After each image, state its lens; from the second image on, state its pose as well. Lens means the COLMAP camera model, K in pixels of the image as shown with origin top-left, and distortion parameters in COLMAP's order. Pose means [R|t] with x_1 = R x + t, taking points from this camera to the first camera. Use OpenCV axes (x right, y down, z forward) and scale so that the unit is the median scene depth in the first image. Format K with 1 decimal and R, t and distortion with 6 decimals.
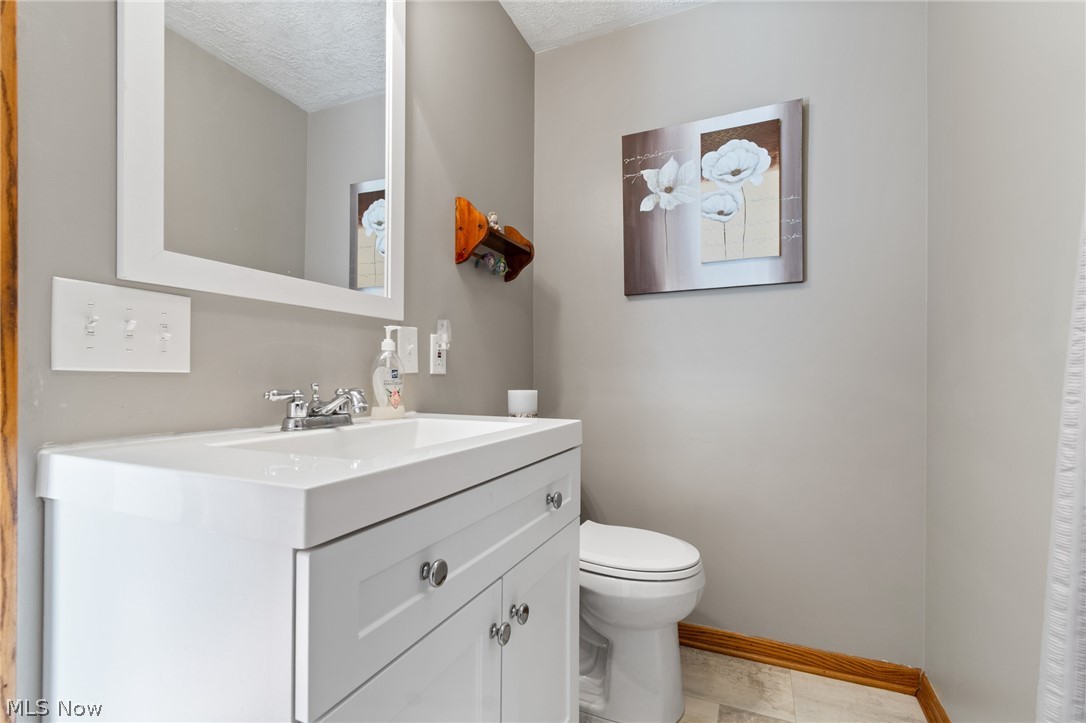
lens RADIAL K [[489.1, 0, 545.6], [0, 489.1, 372.5], [0, 0, 1]] dist [0.001988, -0.000509]
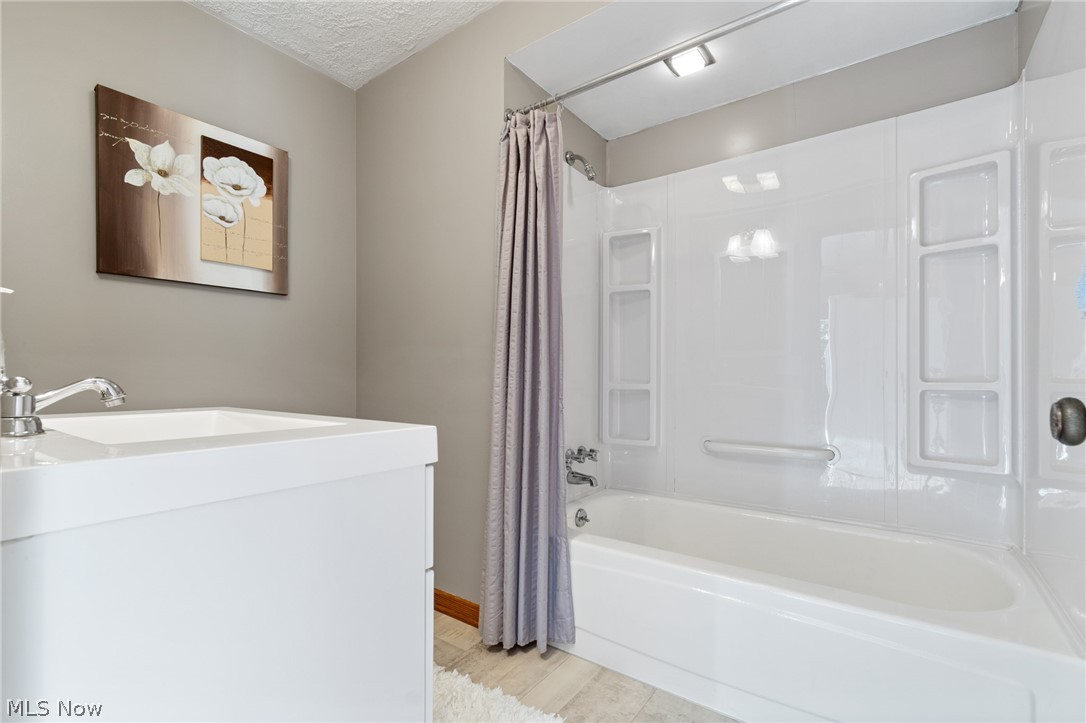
lens RADIAL K [[489.1, 0, 544.2], [0, 489.1, 368.4], [0, 0, 1]] dist [0.001988, -0.000509]
pose [[0.233758, 0.022061, 0.972045, -0.514936], [-0.008662, 0.999750, -0.020607, 0.022970], [-0.972256, -0.003603, 0.233891, 0.048660]]
